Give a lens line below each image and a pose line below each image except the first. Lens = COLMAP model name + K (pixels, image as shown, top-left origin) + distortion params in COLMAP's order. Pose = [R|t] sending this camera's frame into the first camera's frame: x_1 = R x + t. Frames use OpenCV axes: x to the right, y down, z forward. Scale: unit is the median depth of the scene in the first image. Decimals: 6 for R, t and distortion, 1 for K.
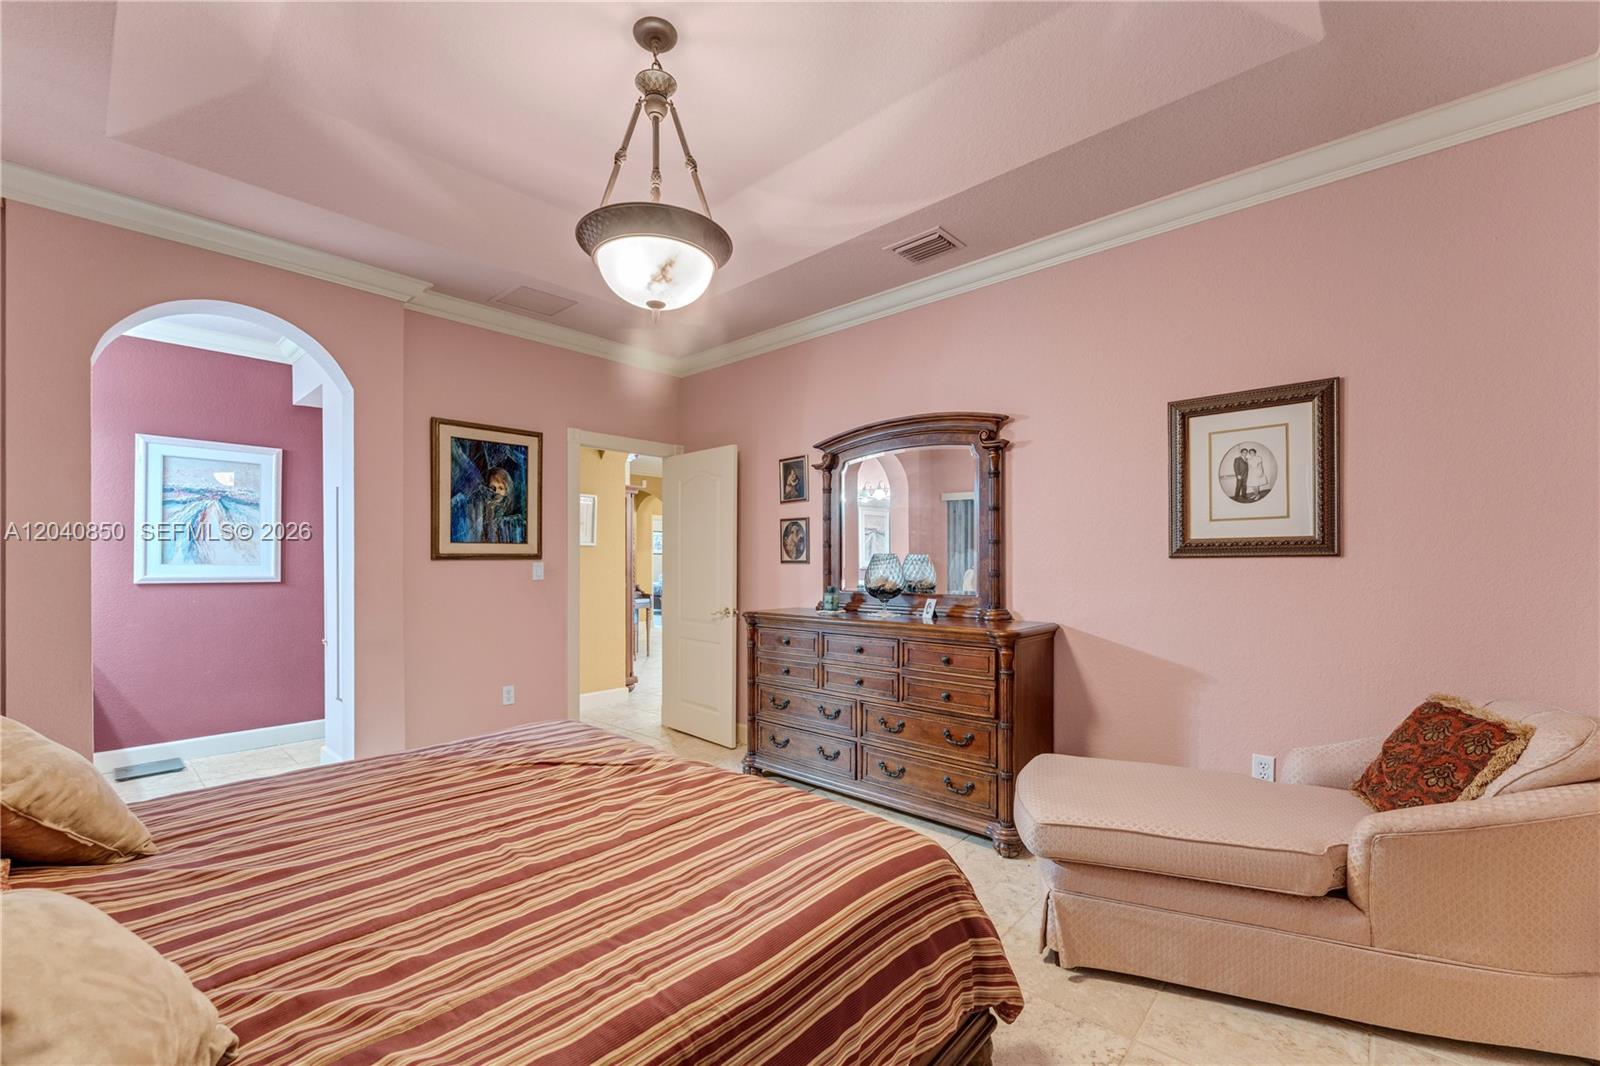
lens RADIAL K [[668.3, 0, 799.0], [0, 668.3, 549.1], [0, 0, 1]] dist [-0.000378, 0.000436]
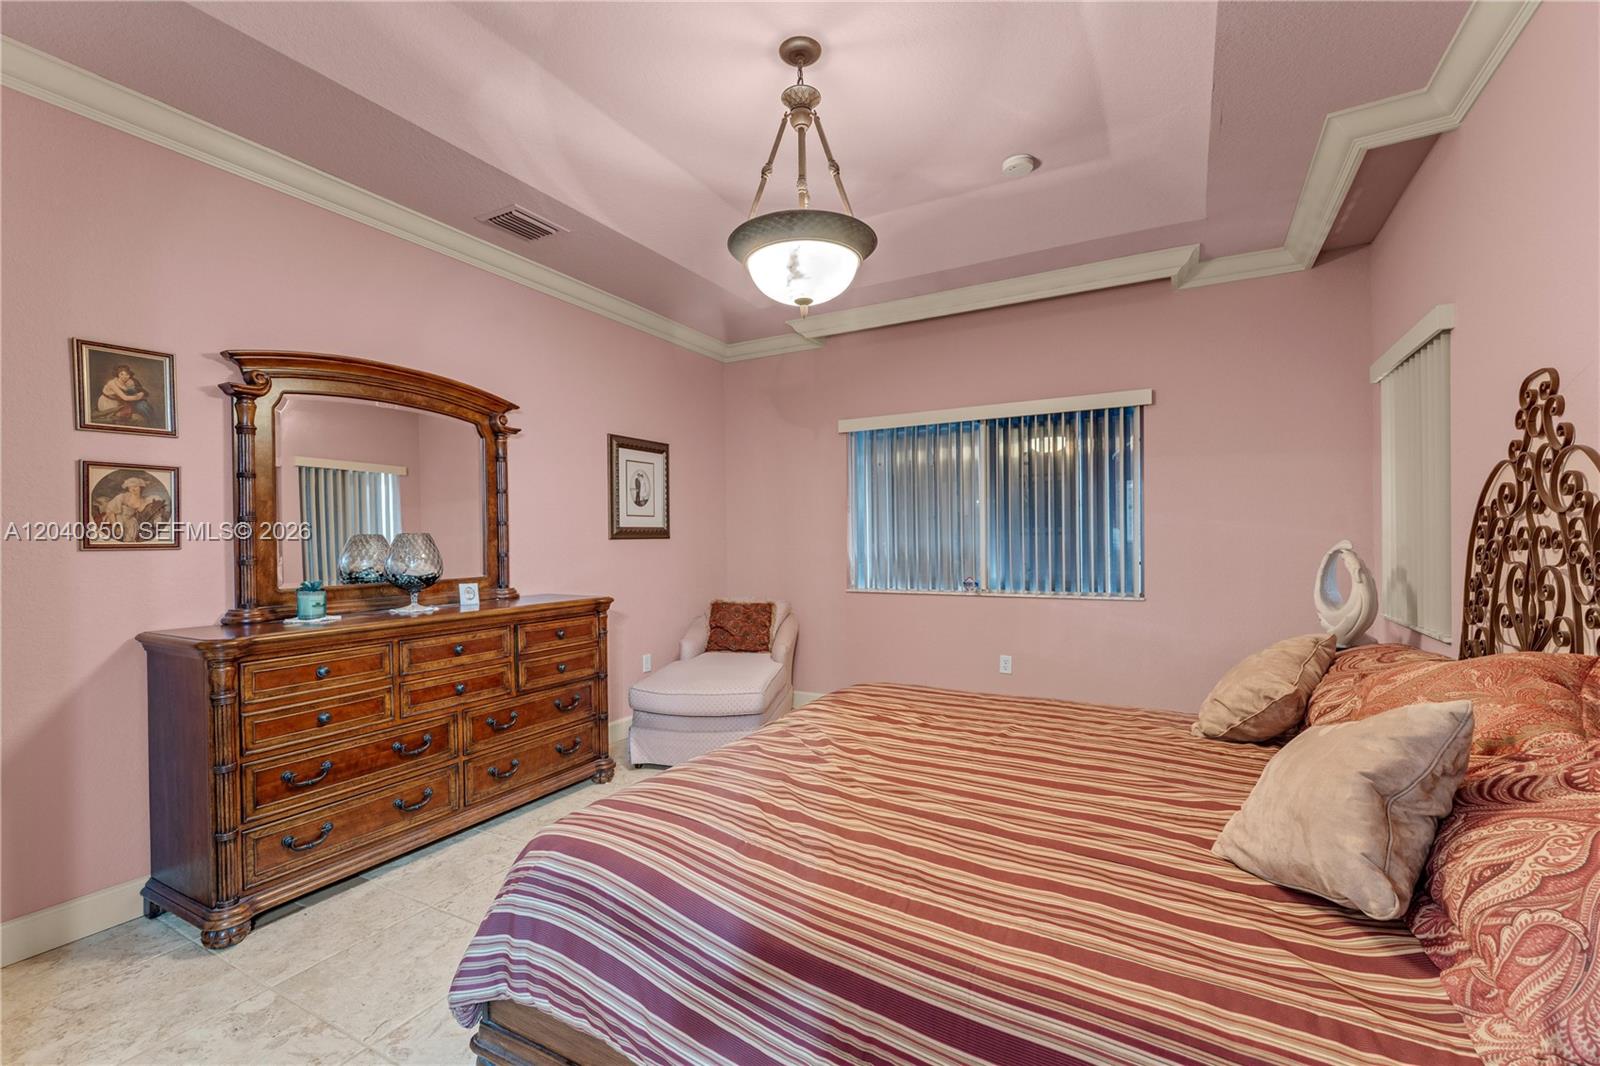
lens RADIAL K [[659.1, 0, 806.9], [0, 659.1, 537.0], [0, 0, 1]] dist [-0.001745, 0.000177]
pose [[-0.221784, 0.006813, 0.975072, -0.825547], [-0.009214, 0.999916, -0.009082, 0.014214], [-0.975052, -0.010998, -0.221702, 0.781694]]
